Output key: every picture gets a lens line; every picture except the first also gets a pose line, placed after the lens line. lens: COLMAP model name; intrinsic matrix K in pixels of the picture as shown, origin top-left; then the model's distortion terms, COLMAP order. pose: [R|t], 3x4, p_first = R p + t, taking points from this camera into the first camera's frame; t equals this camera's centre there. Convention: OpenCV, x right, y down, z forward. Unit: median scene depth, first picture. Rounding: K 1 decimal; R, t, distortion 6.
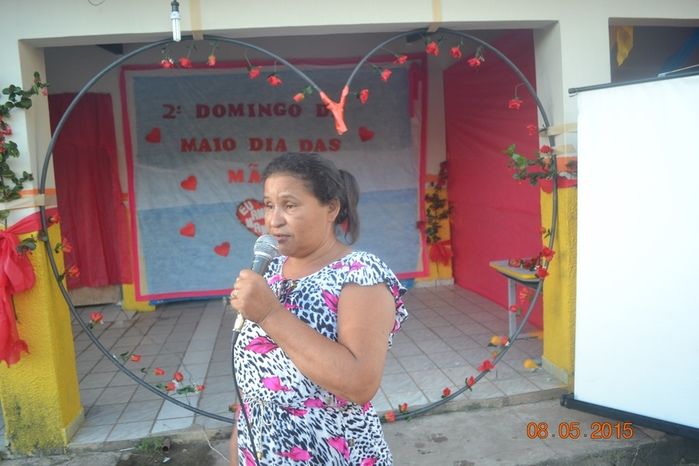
lens RADIAL K [[561.1, 0, 345.5], [0, 561.1, 237.6], [0, 0, 1]] dist [-0.080892, 0.013949]
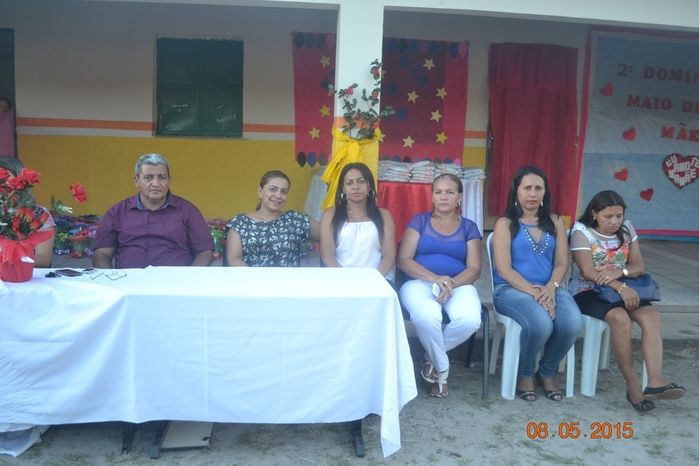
lens RADIAL K [[679.9, 0, 344.3], [0, 679.9, 233.1], [0, 0, 1]] dist [-0.069241, 0.000000]
pose [[0.993963, 0.102303, -0.039639, -0.796070], [-0.100573, 0.993982, 0.043426, 0.105556], [0.043843, -0.039178, 0.998270, -0.419063]]
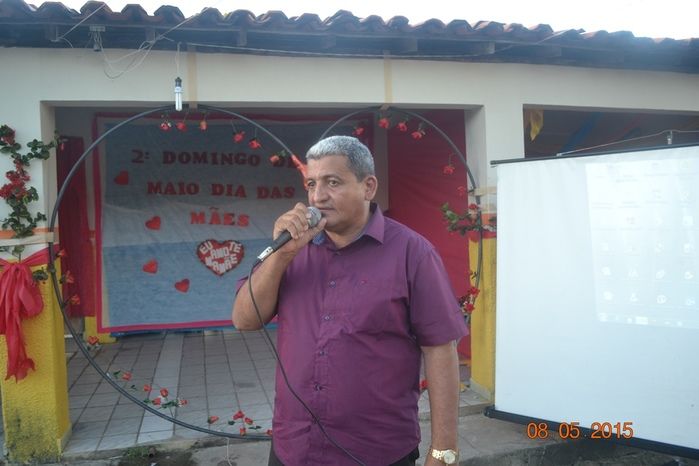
lens RADIAL K [[561.1, 0, 346.8], [0, 561.1, 236.6], [0, 0, 1]] dist [-0.080892, 0.013949]
pose [[0.993211, 0.025935, 0.113403, -0.031047], [-0.017338, 0.996945, -0.076153, 0.003609], [-0.115032, 0.073670, 0.990626, -0.106157]]
